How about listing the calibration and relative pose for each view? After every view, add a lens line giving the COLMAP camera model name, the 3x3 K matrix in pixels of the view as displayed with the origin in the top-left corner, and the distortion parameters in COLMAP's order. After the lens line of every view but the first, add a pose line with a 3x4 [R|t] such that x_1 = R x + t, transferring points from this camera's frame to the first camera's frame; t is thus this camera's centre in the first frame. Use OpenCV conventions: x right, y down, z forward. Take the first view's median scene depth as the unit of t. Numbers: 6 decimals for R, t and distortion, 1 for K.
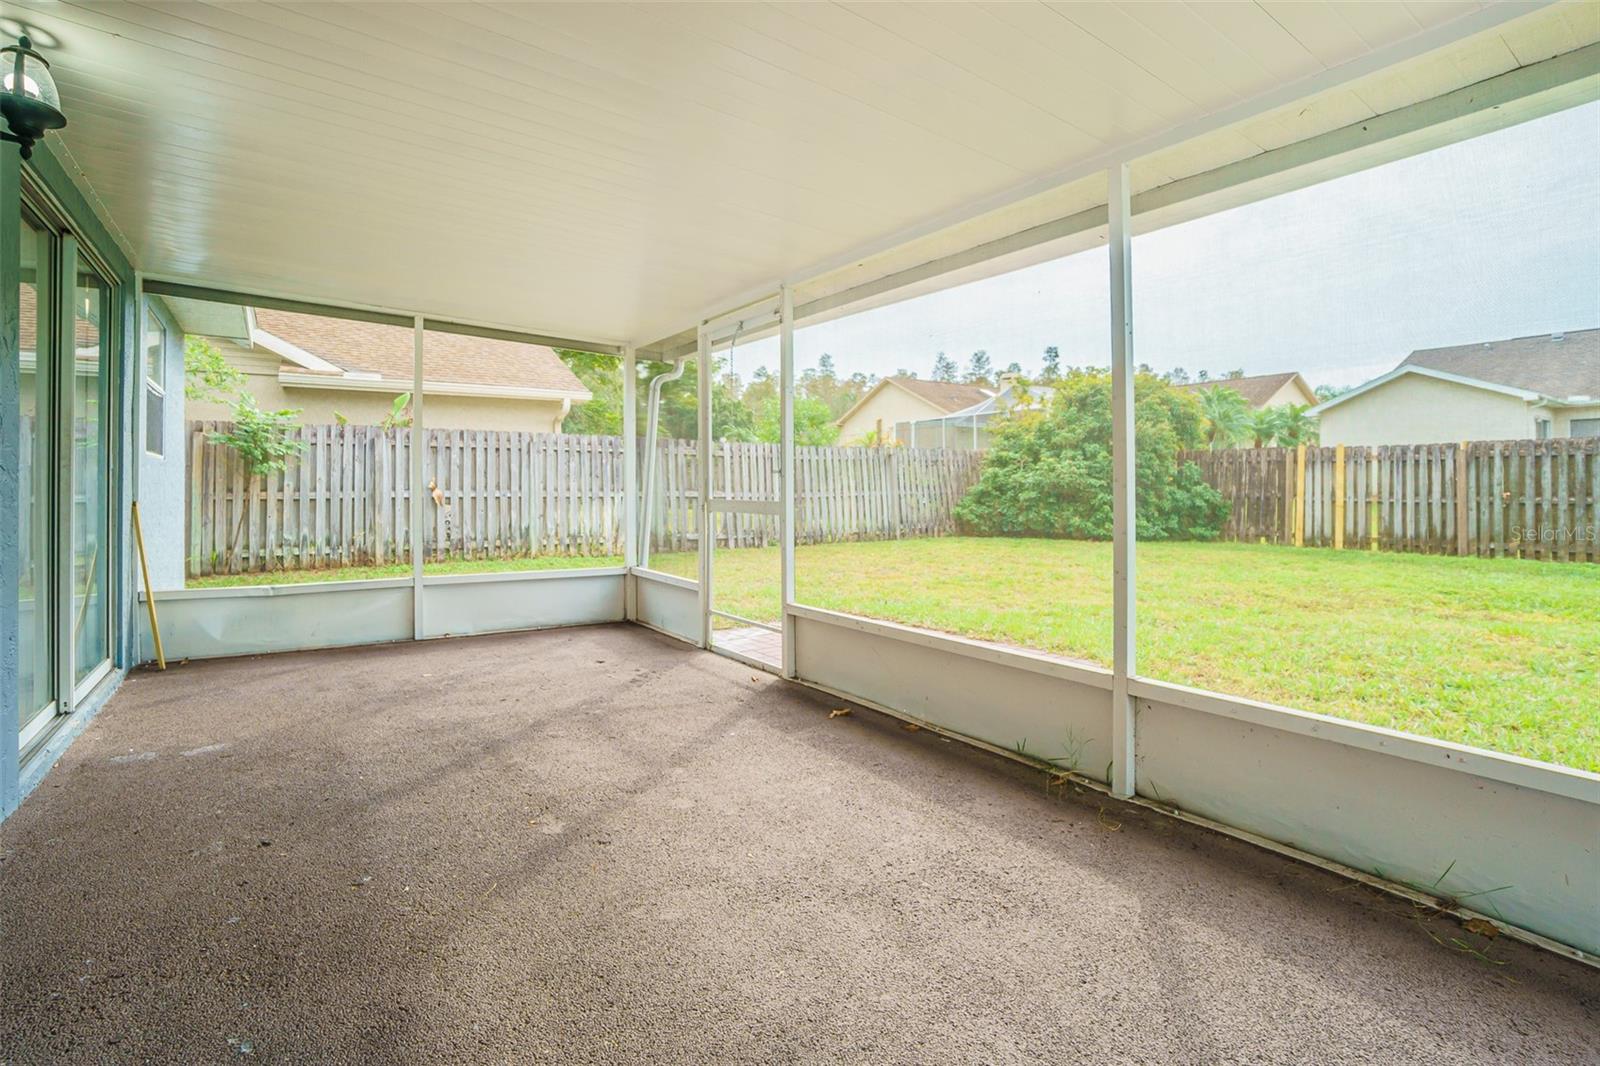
lens RADIAL K [[697.5, 0, 791.1], [0, 697.5, 518.5], [0, 0, 1]] dist [-0.015219, 0.005228]
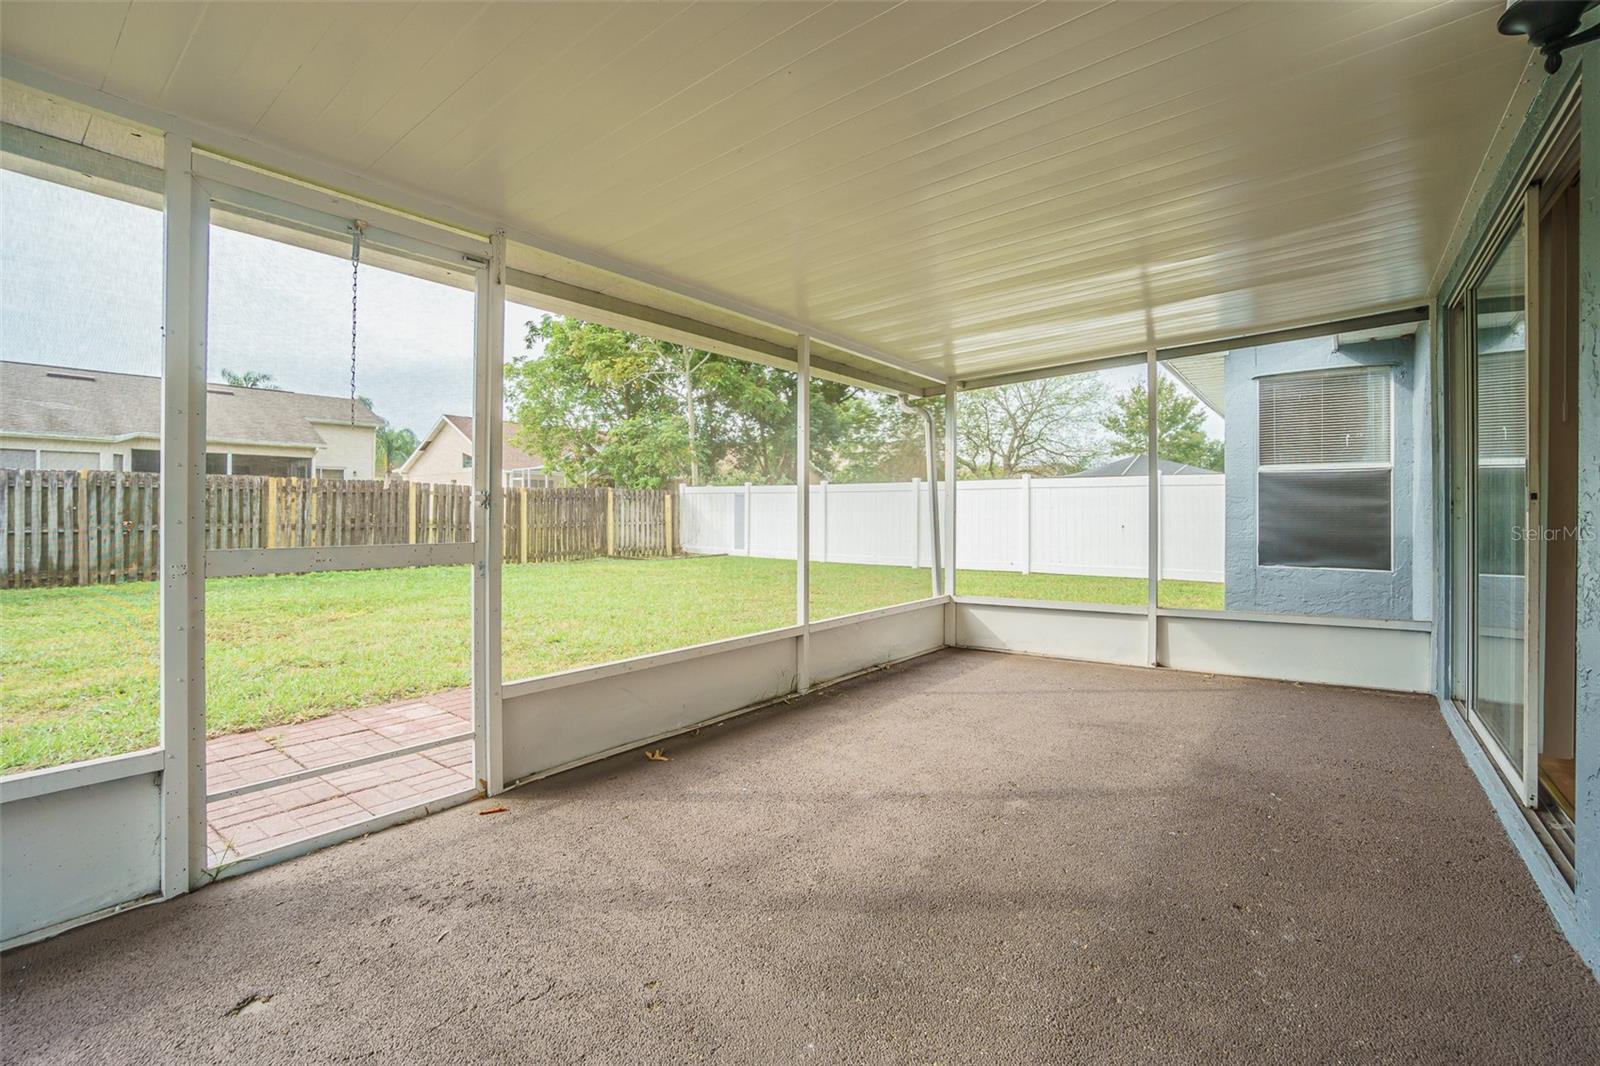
lens RADIAL K [[655.0, 0, 829.4], [0, 655.0, 518.7], [0, 0, 1]] dist [-0.041599, 0.000117]
pose [[-0.255670, -0.002835, 0.966760, -0.163898], [0.043107, 0.998968, 0.014329, -0.008241], [-0.965803, 0.045338, -0.255284, 0.194594]]
